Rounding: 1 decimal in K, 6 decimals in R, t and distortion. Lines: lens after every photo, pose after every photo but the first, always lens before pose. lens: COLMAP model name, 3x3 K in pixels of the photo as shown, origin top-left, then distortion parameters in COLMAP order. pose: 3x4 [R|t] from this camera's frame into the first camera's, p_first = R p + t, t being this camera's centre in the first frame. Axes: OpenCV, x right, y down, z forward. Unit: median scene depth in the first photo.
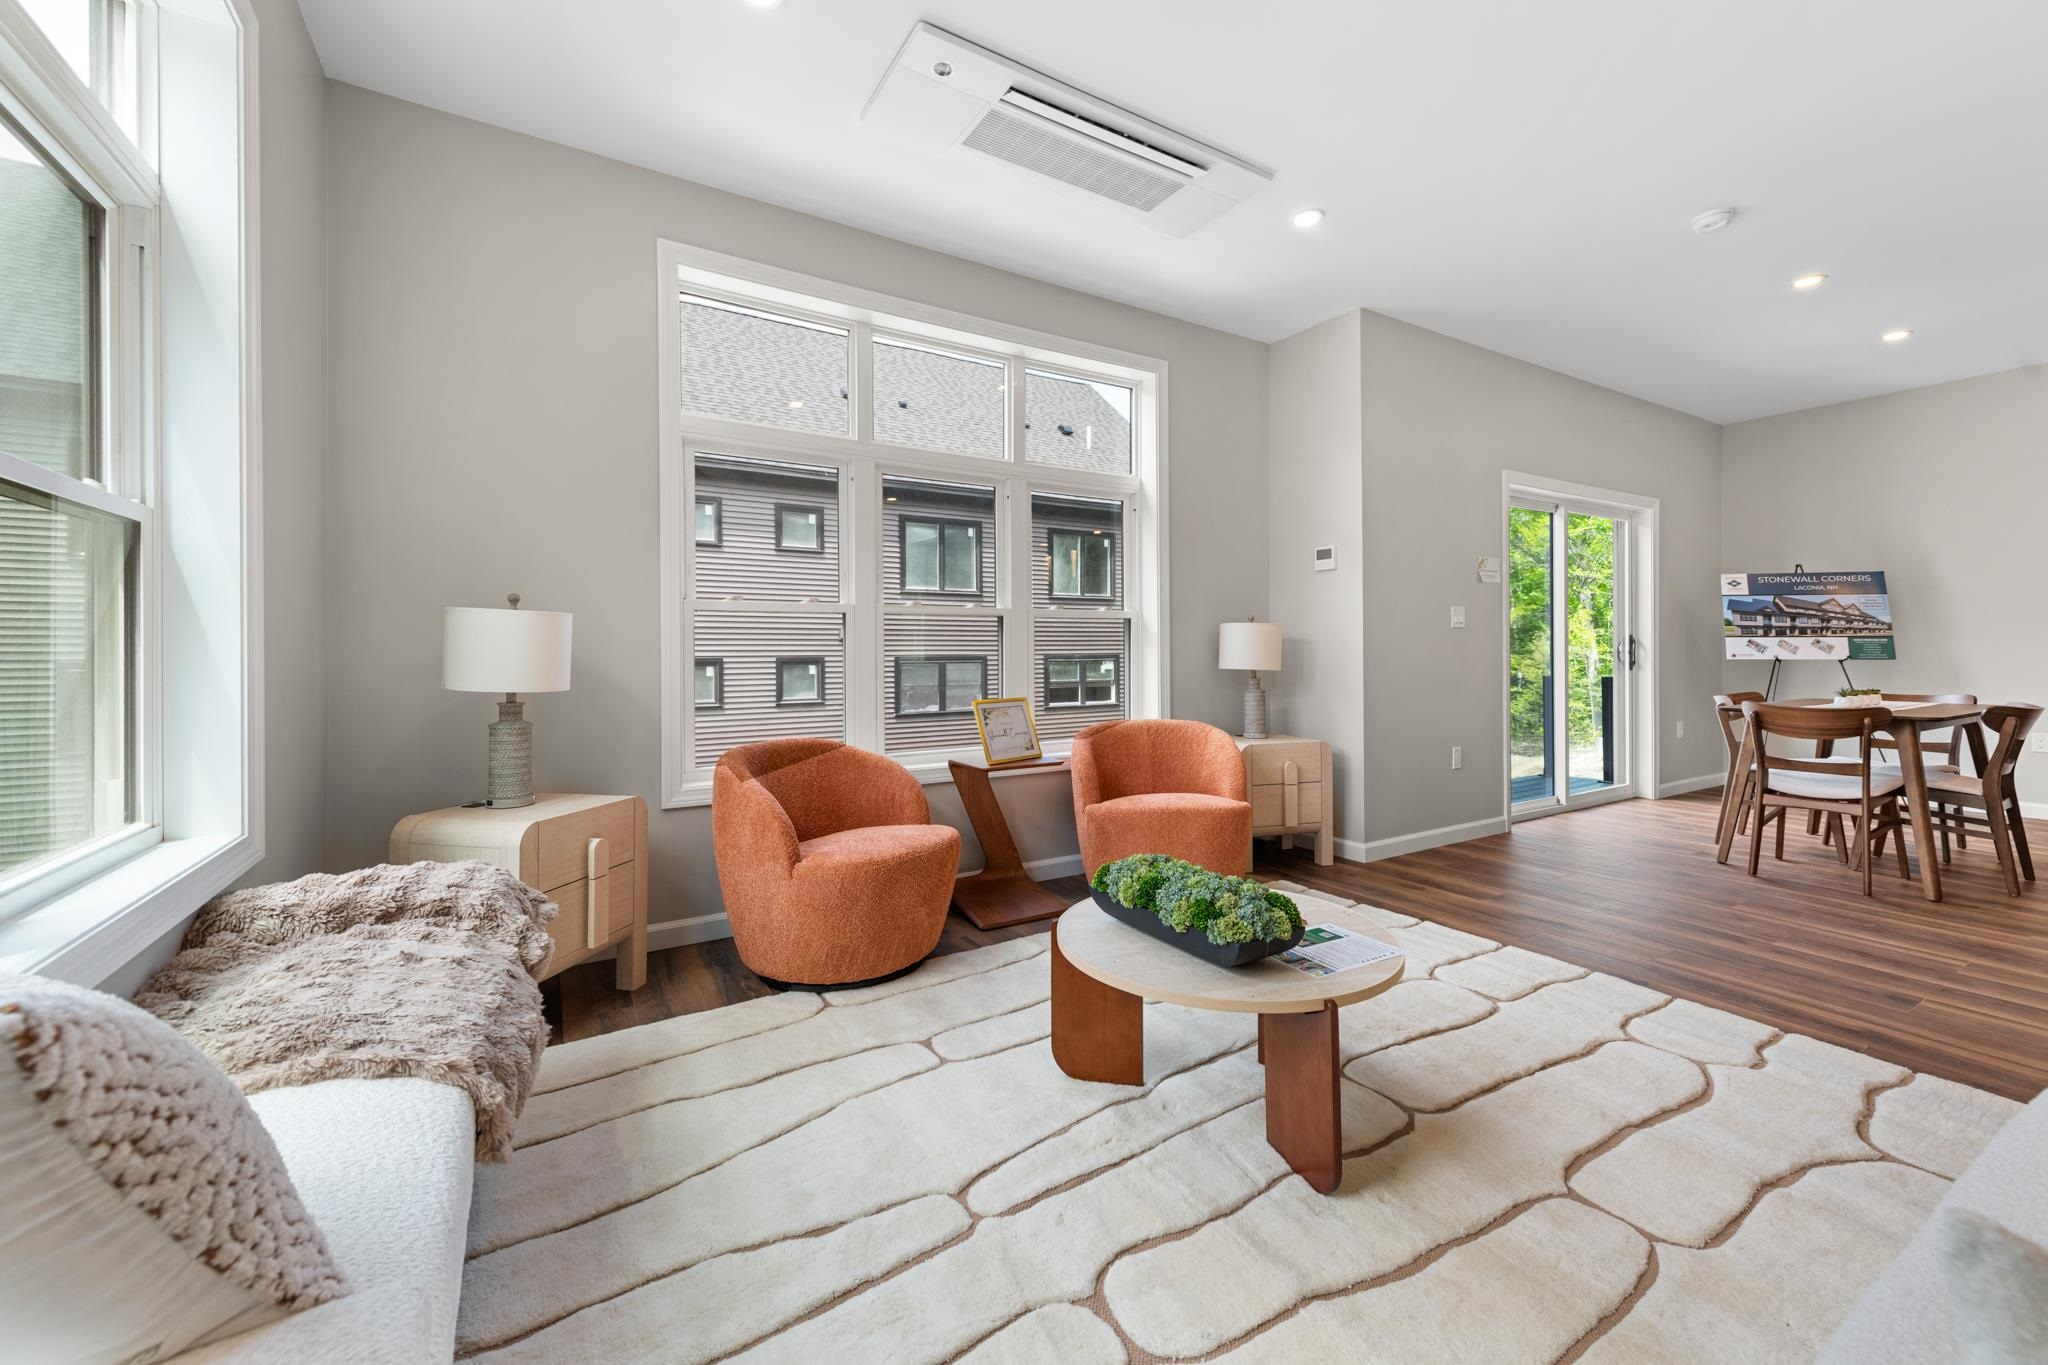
lens RADIAL K [[803.4, 0, 1029.0], [0, 803.4, 658.1], [0, 0, 1]] dist [0.008891, -0.001981]
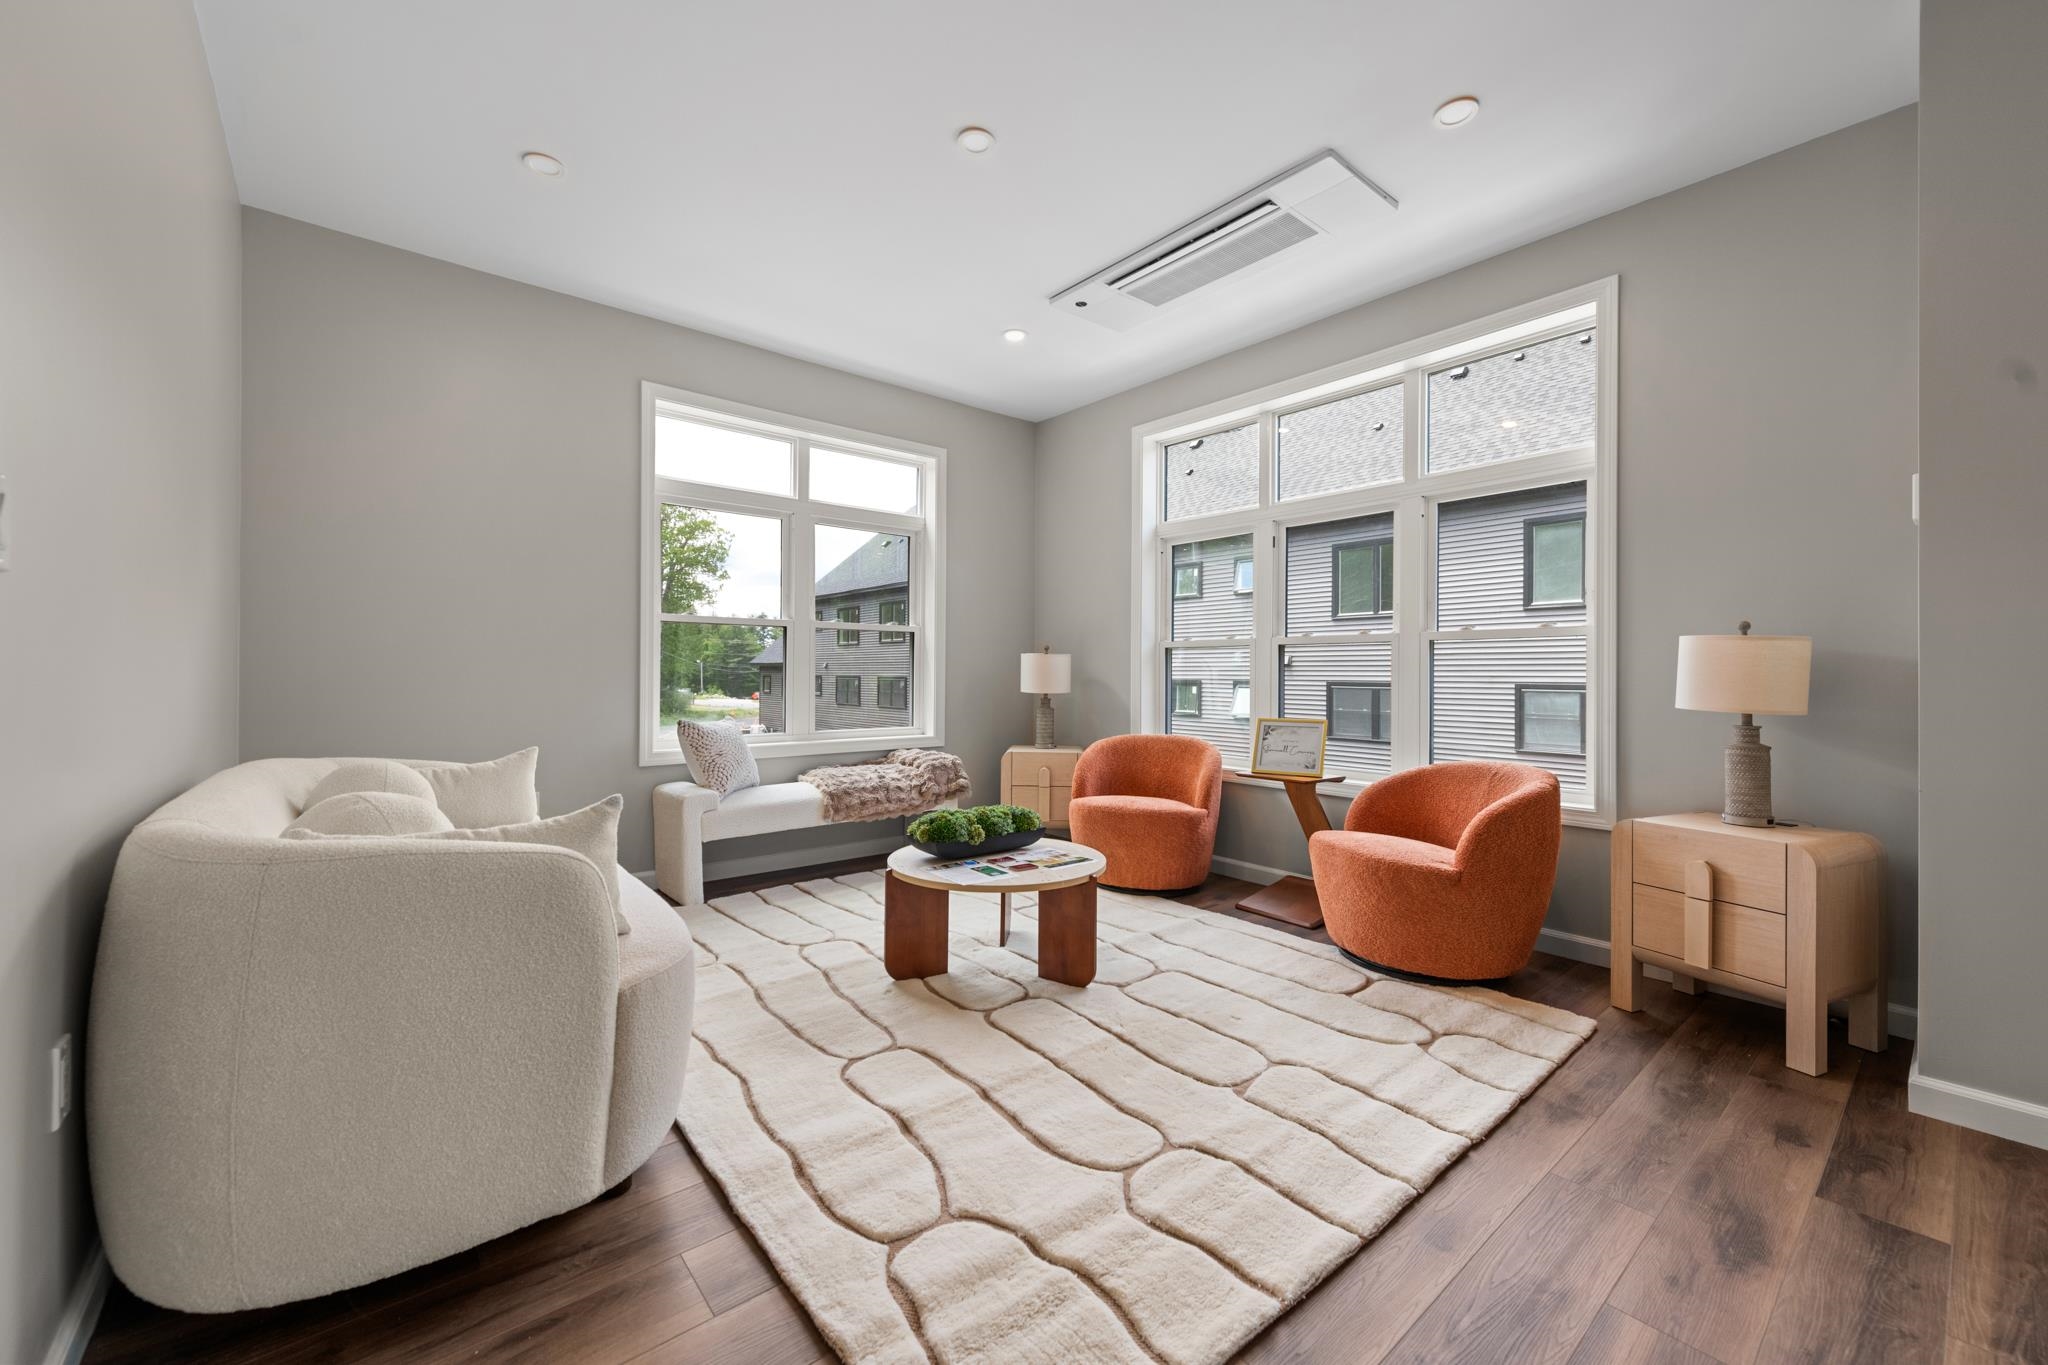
lens RADIAL K [[803.4, 0, 1033.8], [0, 803.4, 676.0], [0, 0, 1]] dist [0.008891, -0.001981]
pose [[0.157674, 0.006982, -0.987466, 0.598966], [-0.013799, 0.999893, 0.004866, -0.005387], [0.987395, 0.012858, 0.157754, 0.281121]]
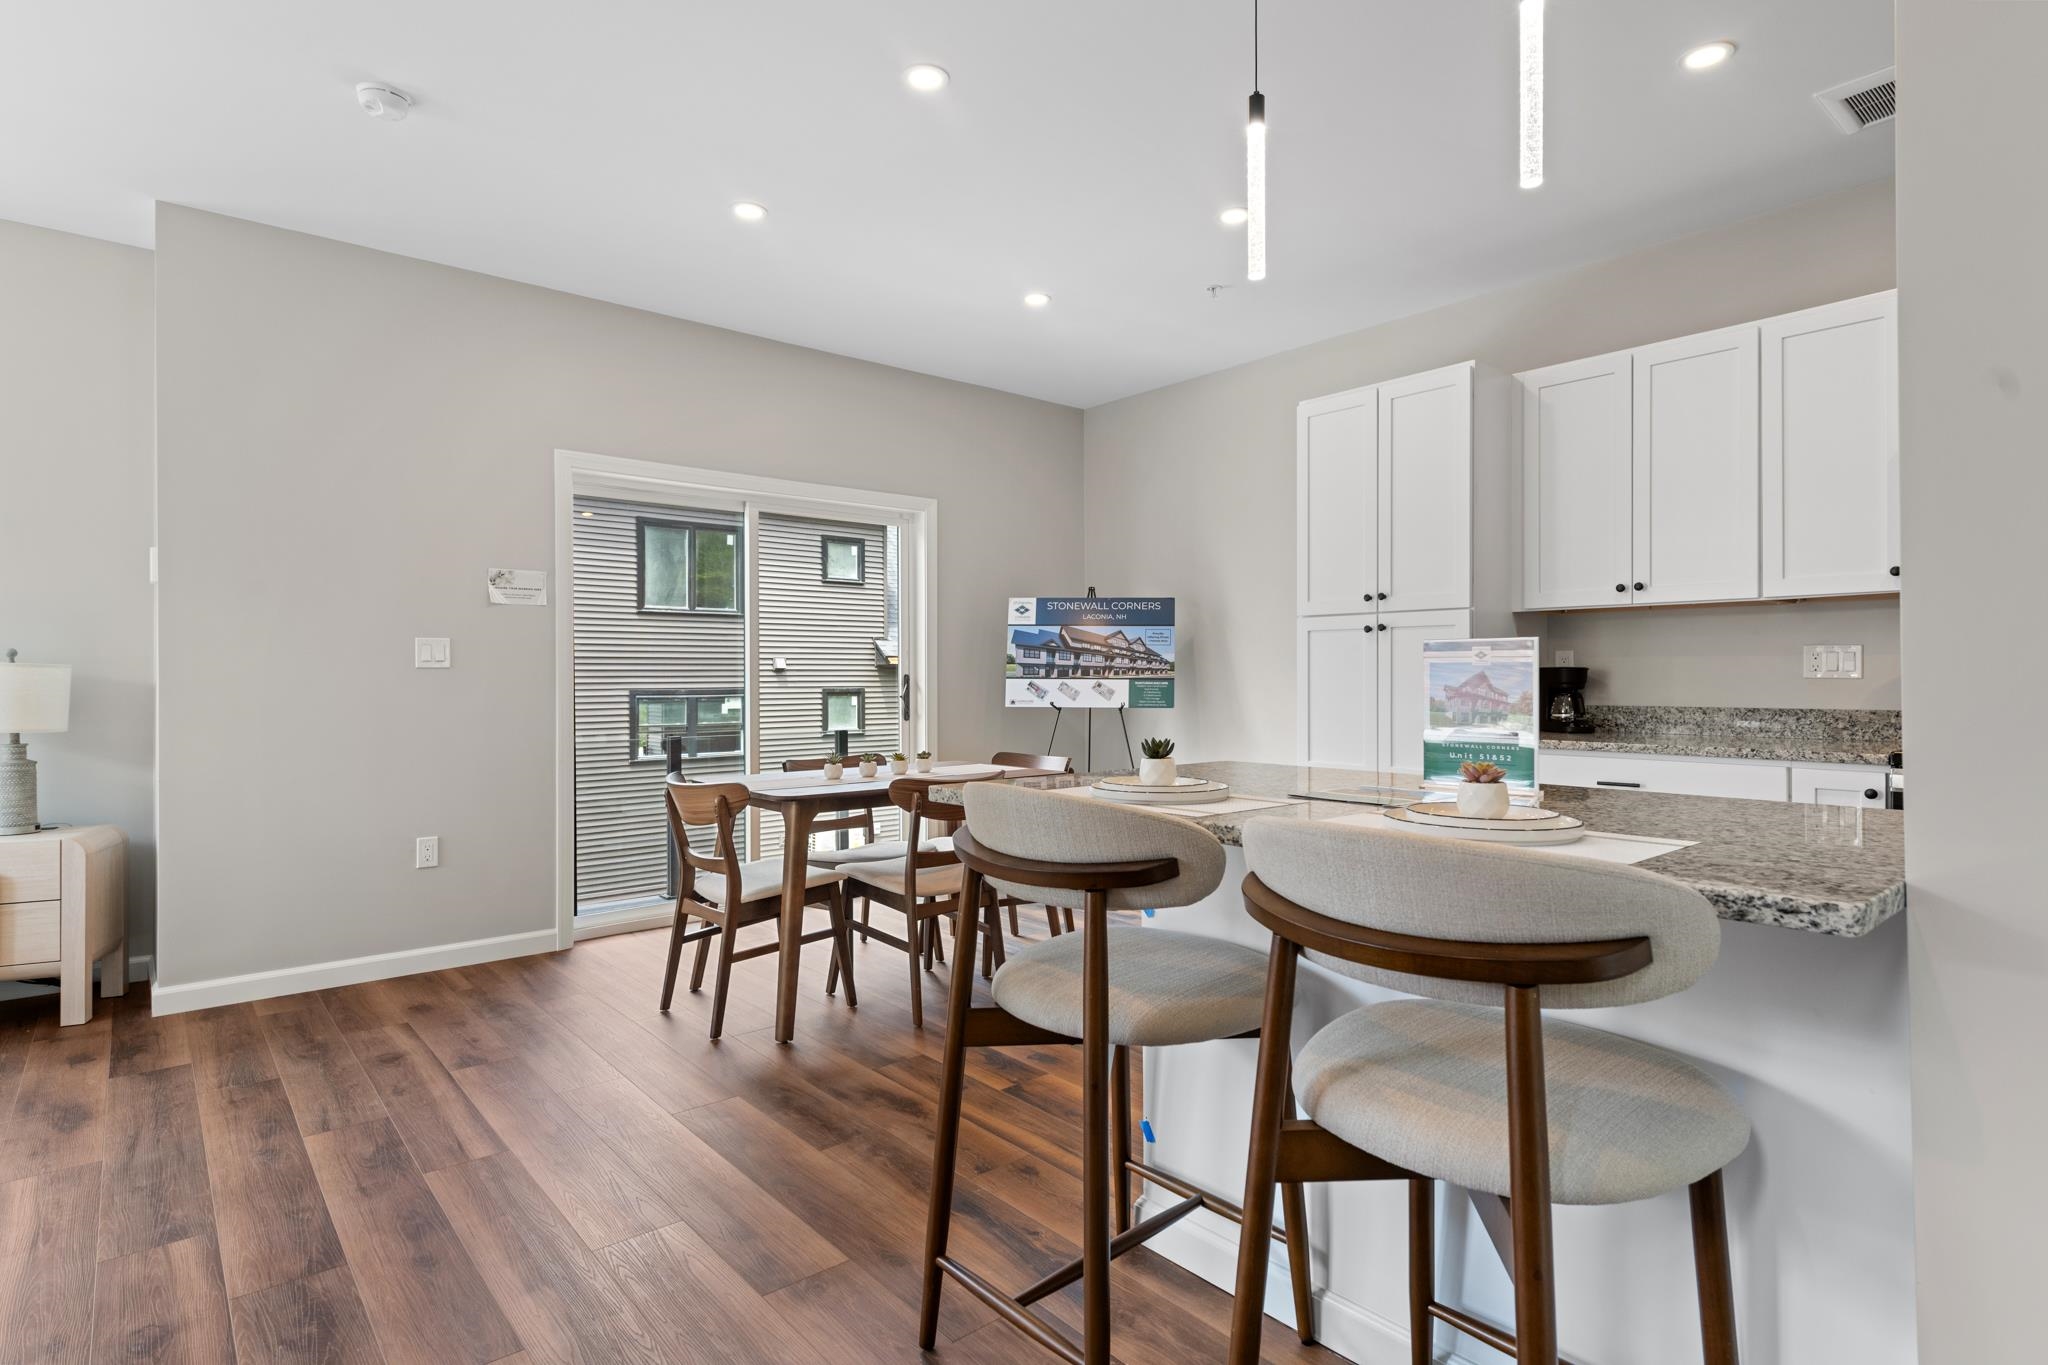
lens RADIAL K [[1040.8, 0, 1019.8], [0, 1040.8, 676.7], [0, 0, 1]] dist [0.004174, -0.001254]
pose [[0.987222, 0.003303, 0.159317, 0.727428], [-0.001382, 0.999925, -0.012163, -0.015687], [-0.159345, 0.011787, 0.987153, 0.006097]]
